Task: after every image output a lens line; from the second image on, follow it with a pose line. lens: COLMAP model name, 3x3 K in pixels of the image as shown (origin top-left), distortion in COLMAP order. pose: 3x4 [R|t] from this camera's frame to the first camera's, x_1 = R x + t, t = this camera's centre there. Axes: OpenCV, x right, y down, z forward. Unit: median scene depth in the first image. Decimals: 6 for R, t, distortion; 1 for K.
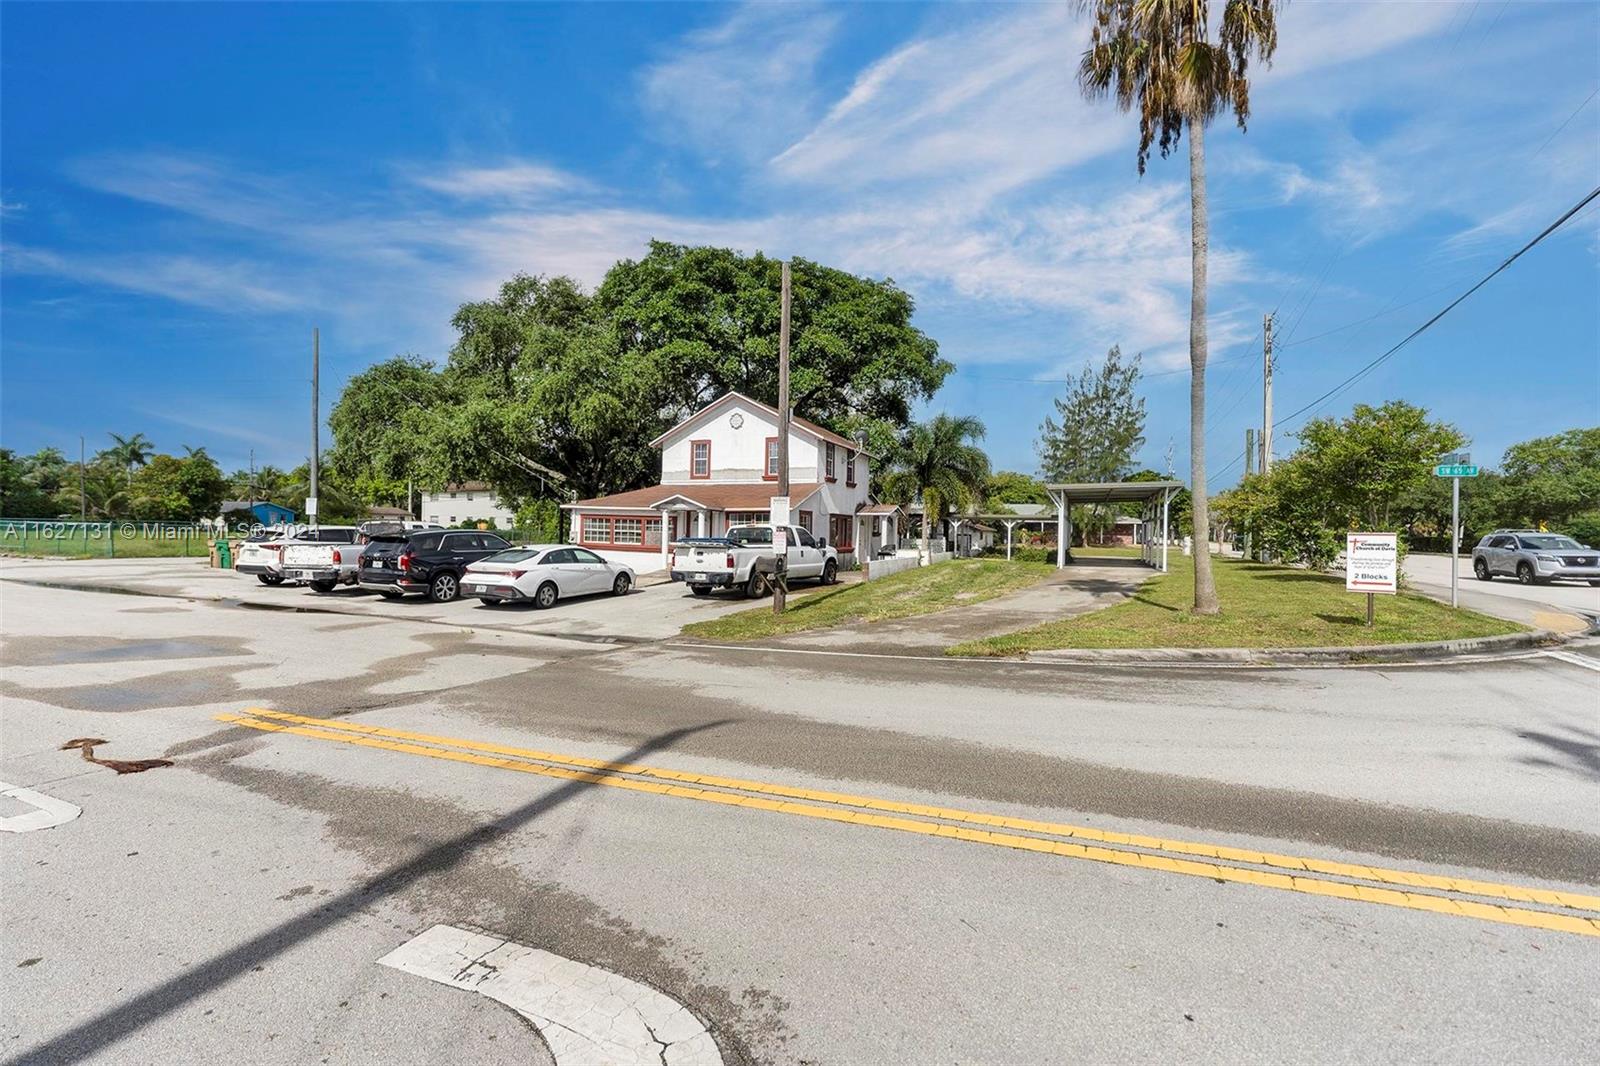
lens RADIAL K [[699.4, 0, 792.4], [0, 699.4, 534.4], [0, 0, 1]] dist [-0.005177, -0.000406]
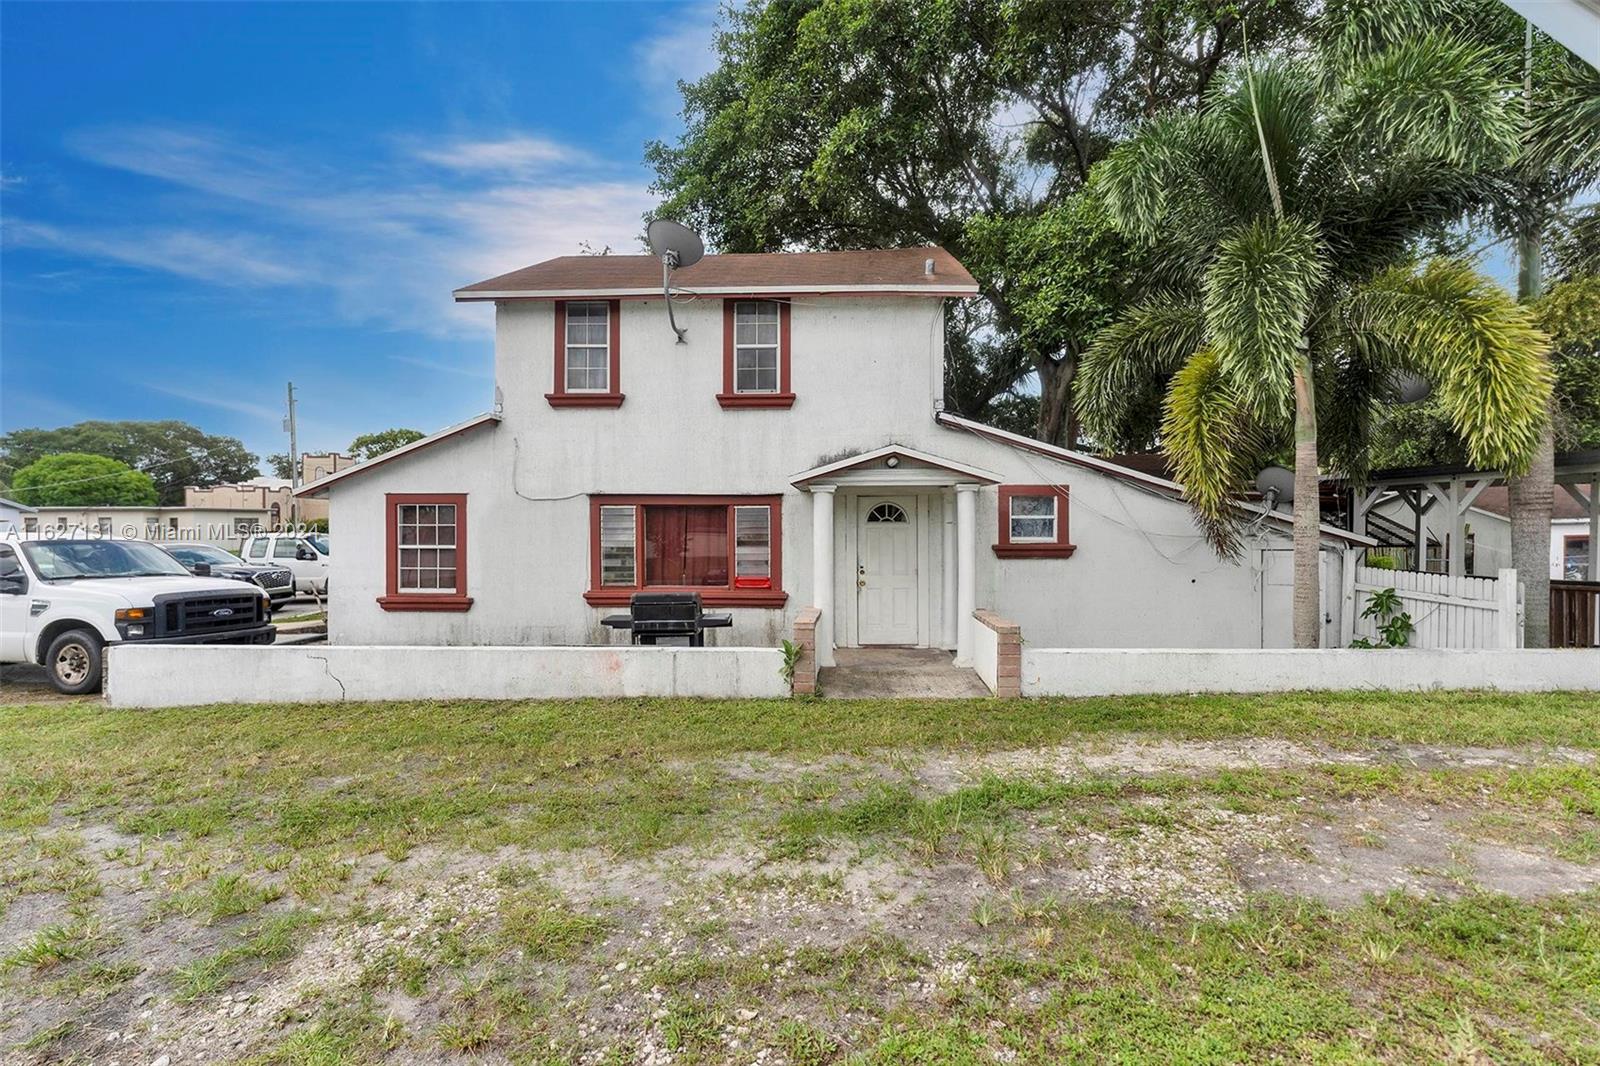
lens RADIAL K [[699.4, 0, 793.4], [0, 699.4, 543.6], [0, 0, 1]] dist [-0.005177, -0.000406]
pose [[0.344529, 0.006504, -0.938753, 0.420014], [0.004288, 0.999955, 0.008501, -0.006798], [0.938766, -0.006954, 0.344485, 0.950477]]
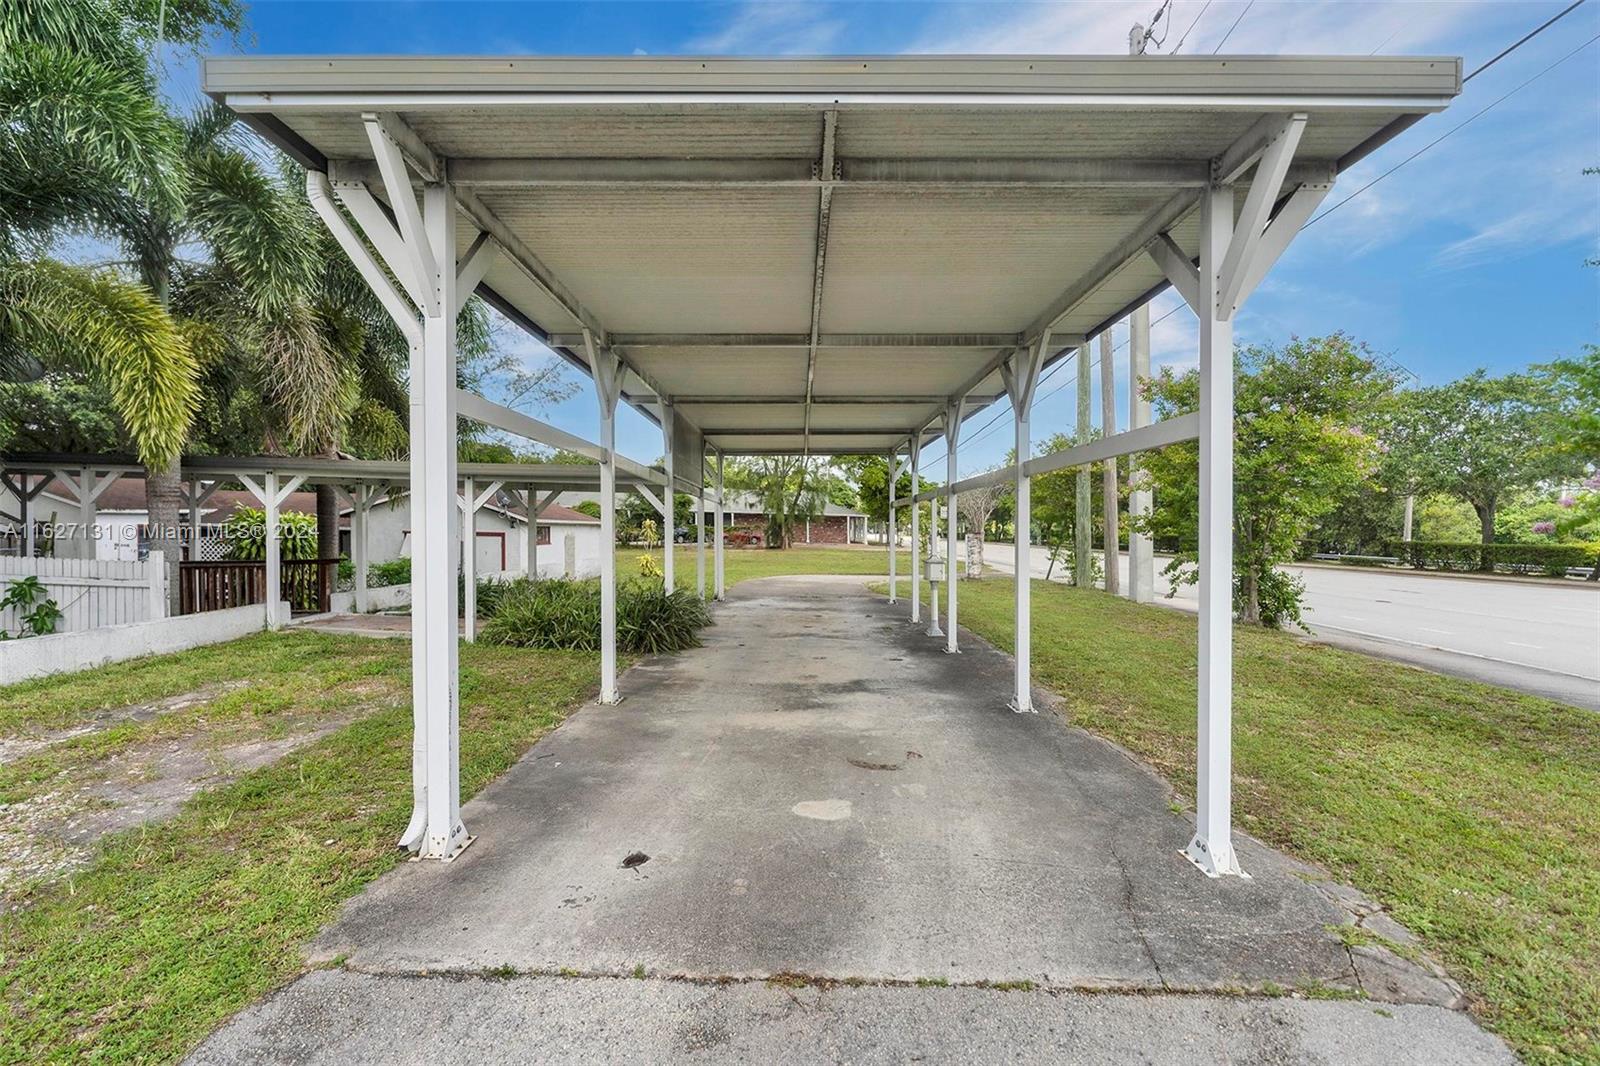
lens RADIAL K [[699.4, 0, 792.3], [0, 699.4, 533.4], [0, 0, 1]] dist [-0.005177, -0.000406]
pose [[0.924349, 0.003086, 0.381535, 0.413070], [-0.006214, 0.999956, 0.006967, -0.006088], [-0.381497, -0.008811, 0.924328, 0.920697]]
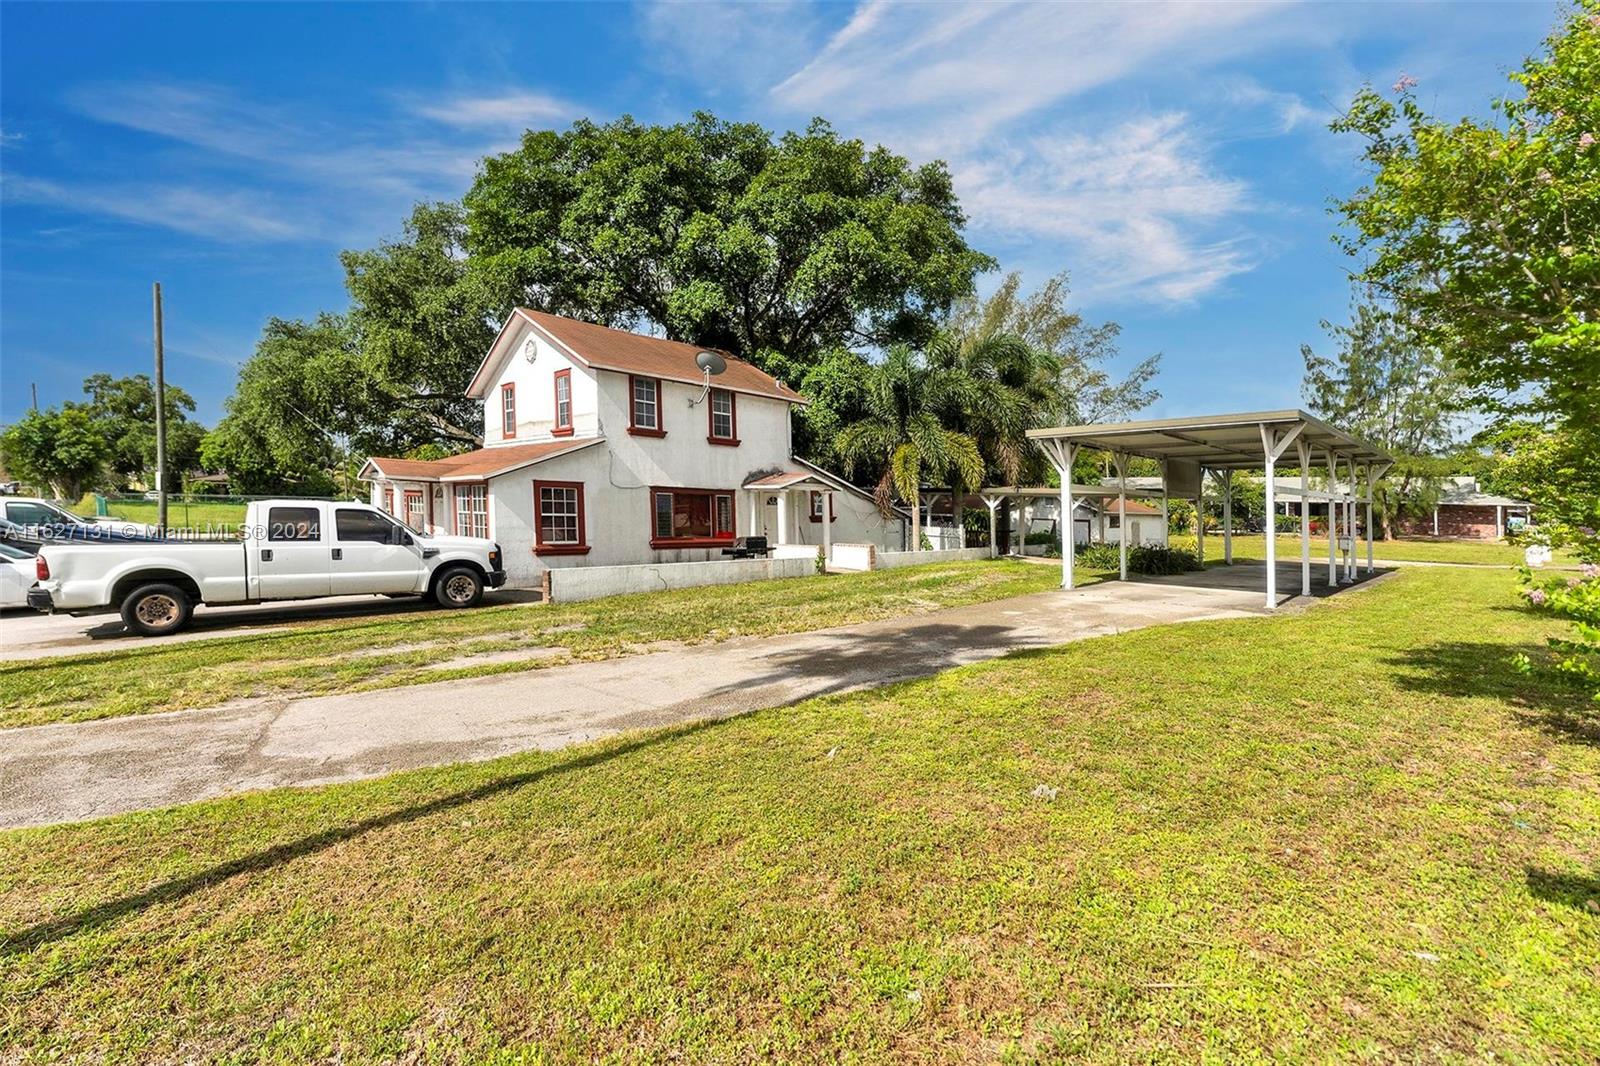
lens RADIAL K [[699.4, 0, 801.4], [0, 699.4, 524.5], [0, 0, 1]] dist [-0.005177, -0.000406]
pose [[0.923251, 0.016071, -0.383861, 0.417735], [-0.010257, 0.999800, 0.017189, -0.006956], [0.384061, -0.011933, 0.923231, 0.458862]]
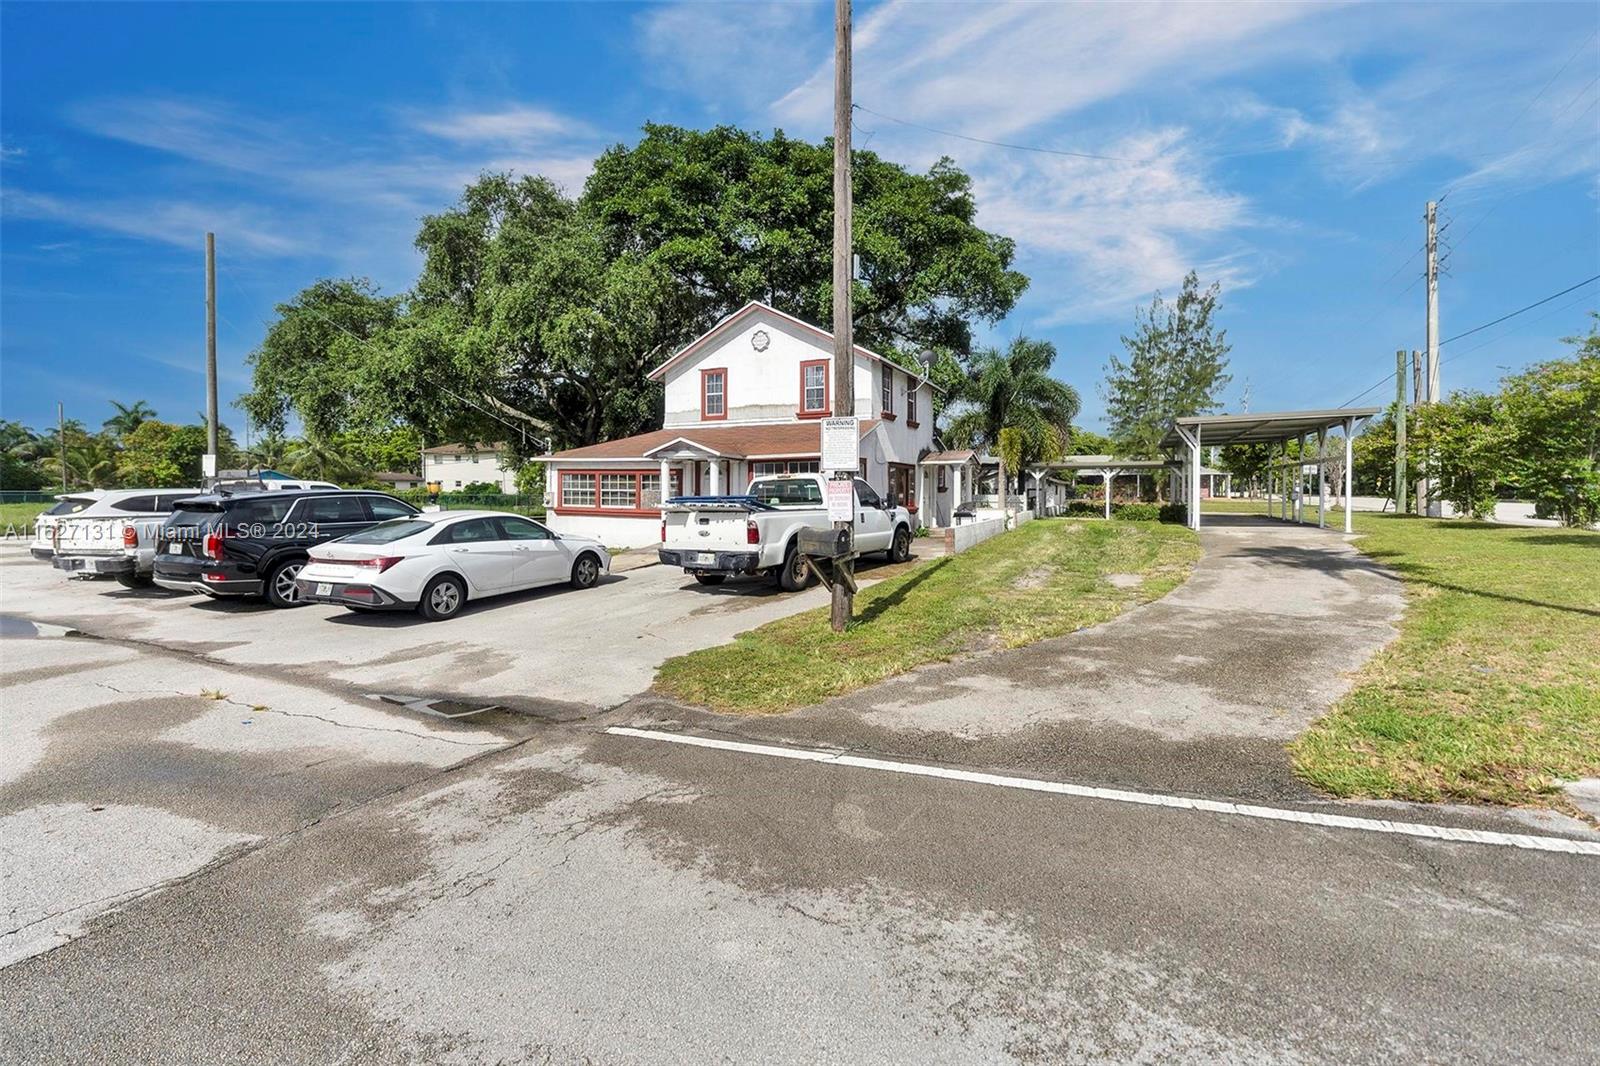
lens RADIAL K [[699.4, 0, 797.8], [0, 699.4, 505.9], [0, 0, 1]] dist [-0.005177, -0.000406]
pose [[0.999313, -0.017609, -0.032611, -0.018523], [0.018123, 0.999715, 0.015531, 0.003707], [0.032328, -0.016111, 0.999347, 0.246460]]
